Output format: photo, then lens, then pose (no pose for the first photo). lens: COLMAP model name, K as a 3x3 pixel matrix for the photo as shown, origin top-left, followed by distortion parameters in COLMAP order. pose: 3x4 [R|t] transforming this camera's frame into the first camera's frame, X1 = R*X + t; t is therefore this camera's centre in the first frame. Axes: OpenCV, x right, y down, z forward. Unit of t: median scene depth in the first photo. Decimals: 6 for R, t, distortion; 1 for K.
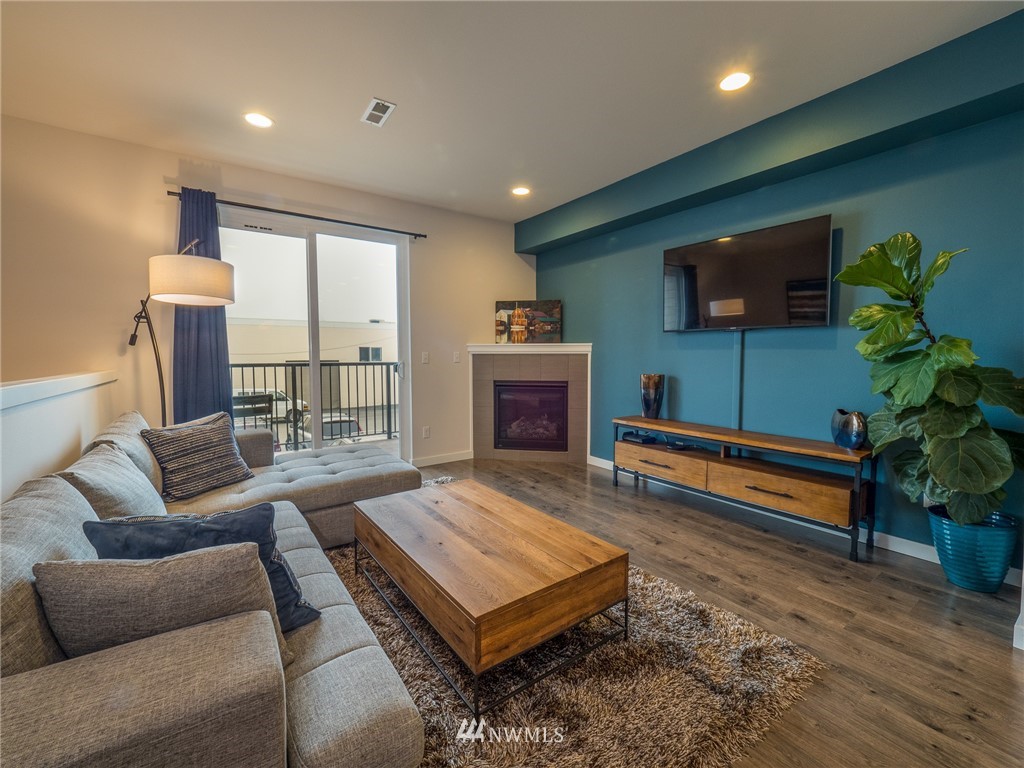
lens RADIAL K [[435.3, 0, 510.2], [0, 435.3, 382.4], [0, 0, 1]] dist [-0.003025, -0.001423]
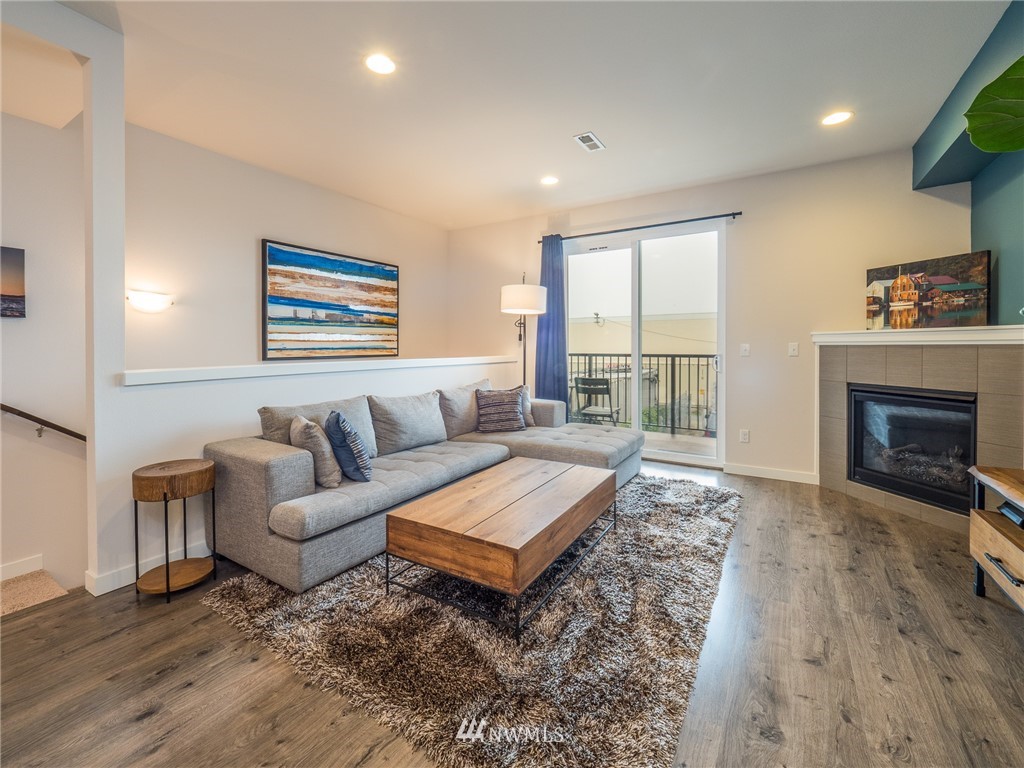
lens RADIAL K [[435.3, 0, 493.0], [0, 435.3, 354.5], [0, 0, 1]] dist [-0.003025, -0.001423]
pose [[0.370745, 0.016714, -0.928584, 0.419063], [-0.059458, 0.998214, -0.005772, -0.011863], [0.926830, 0.057352, 0.371076, 0.205206]]
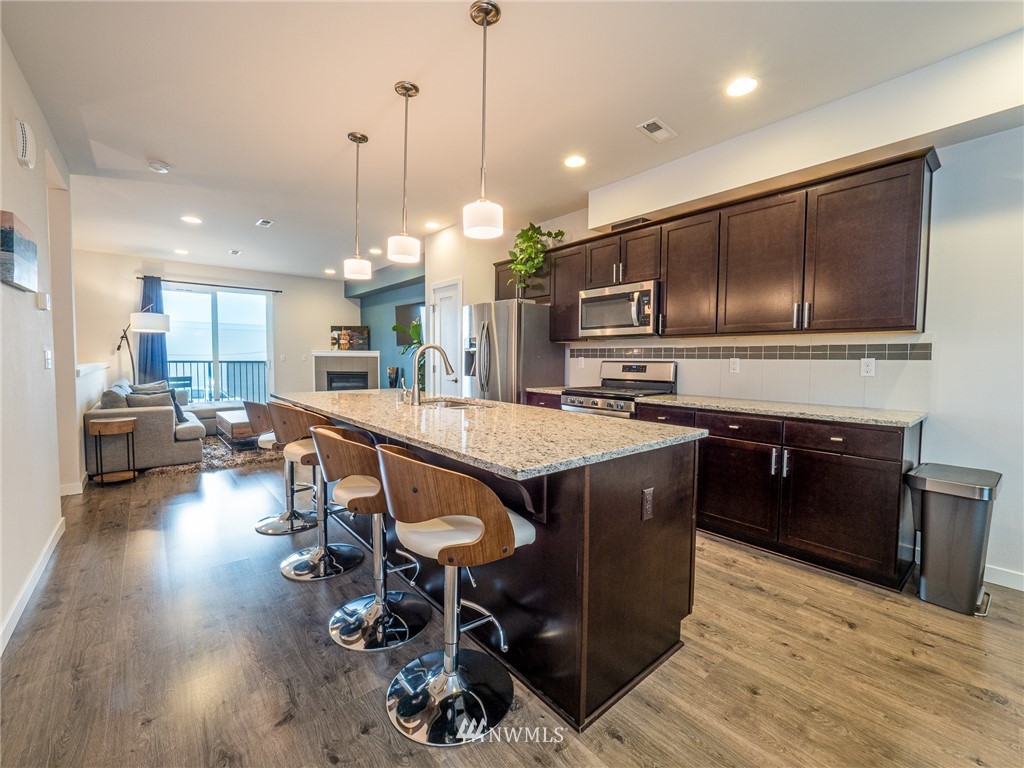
lens RADIAL K [[435.3, 0, 504.4], [0, 435.3, 383.9], [0, 0, 1]] dist [-0.003025, -0.001423]
pose [[0.998041, 0.004545, 0.062392, 0.584342], [-0.004364, 0.999986, -0.003037, 0.049382], [-0.062405, 0.002758, 0.998047, -0.821435]]
